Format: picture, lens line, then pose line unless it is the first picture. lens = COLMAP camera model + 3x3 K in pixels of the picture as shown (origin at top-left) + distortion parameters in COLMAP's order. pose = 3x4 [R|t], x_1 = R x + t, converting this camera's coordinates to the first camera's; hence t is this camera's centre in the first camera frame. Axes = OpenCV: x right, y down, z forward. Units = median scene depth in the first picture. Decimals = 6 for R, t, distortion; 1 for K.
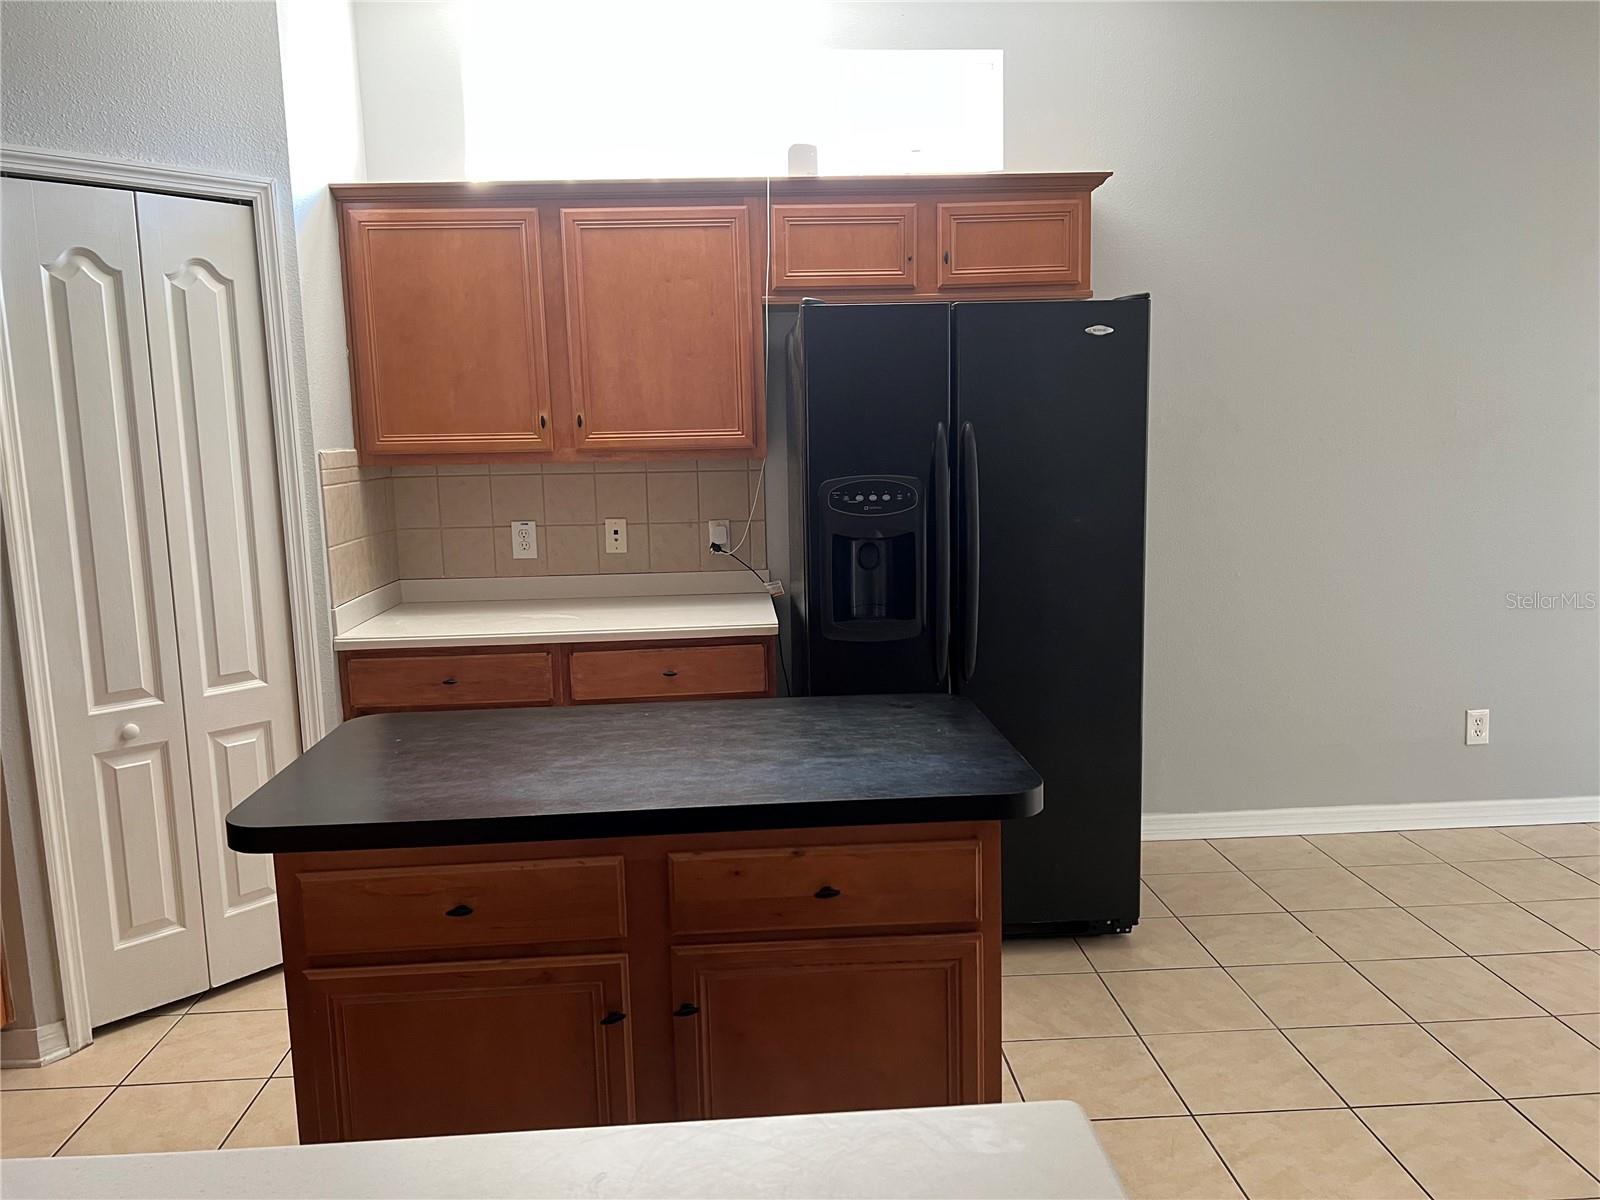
lens RADIAL K [[1213.8, 0, 799.6], [0, 1213.8, 604.9], [0, 0, 1]] dist [0.036174, -0.026962]
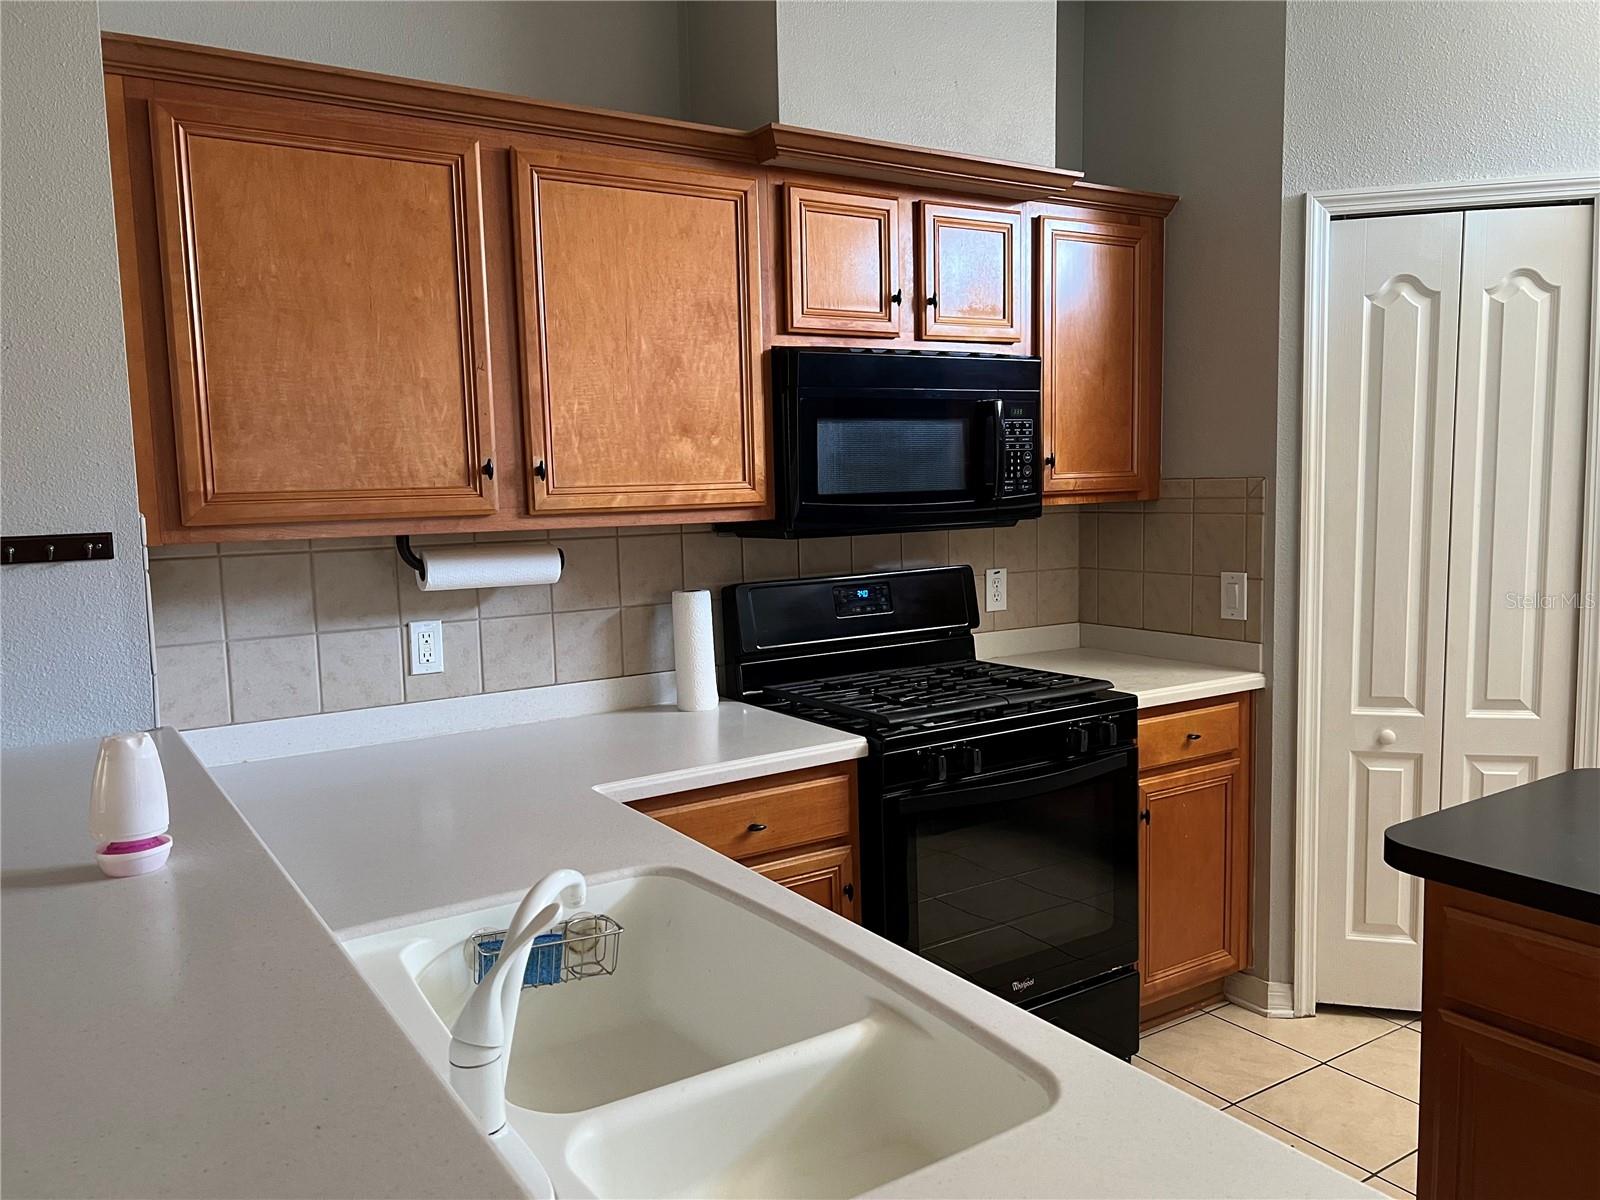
lens RADIAL K [[1213.8, 0, 802.0], [0, 1213.8, 598.5], [0, 0, 1]] dist [0.036174, -0.026962]
pose [[0.508299, 0.098781, -0.855496, 0.075861], [-0.116218, 0.992180, 0.045511, -0.002461], [0.853302, 0.076291, 0.515805, 0.035249]]
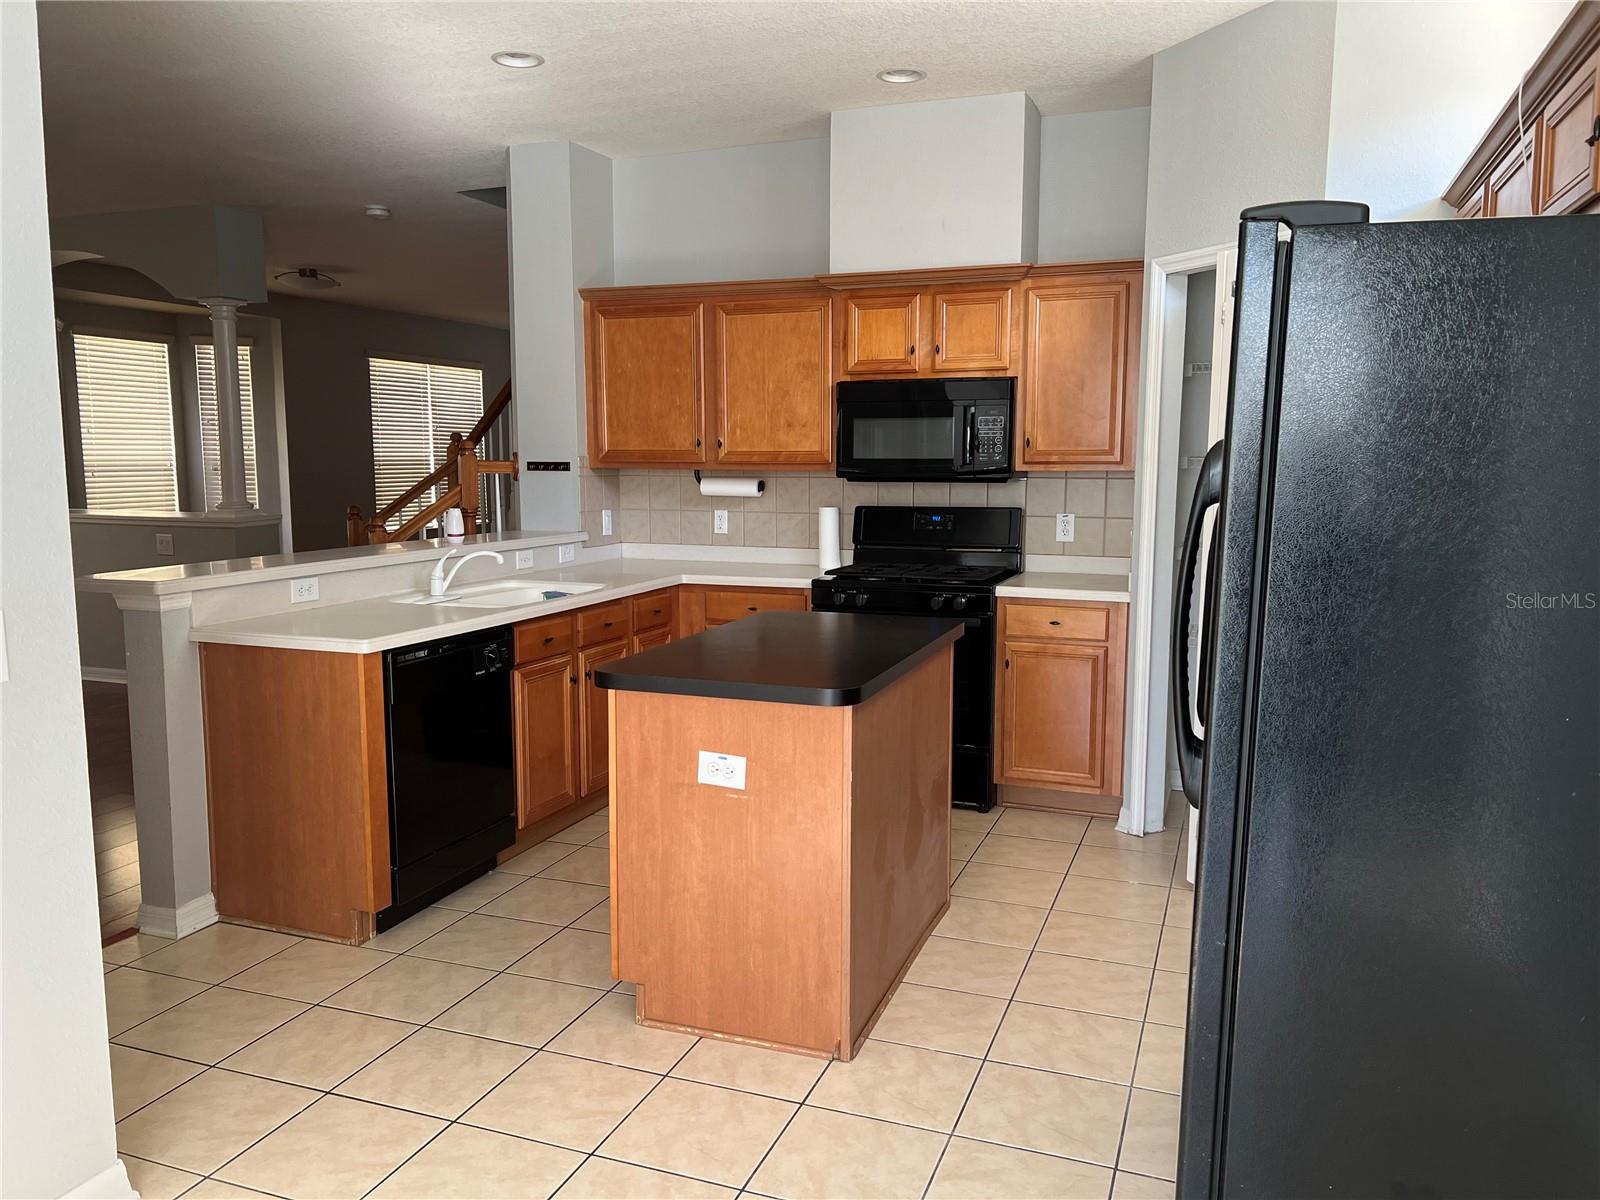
lens RADIAL K [[1213.8, 0, 798.6], [0, 1213.8, 604.0], [0, 0, 1]] dist [0.036174, -0.026962]
pose [[-0.396981, 0.139520, -0.907160, 0.388488], [-0.127526, 0.970407, 0.205054, -0.068526], [0.908924, 0.197089, -0.367441, 0.428944]]
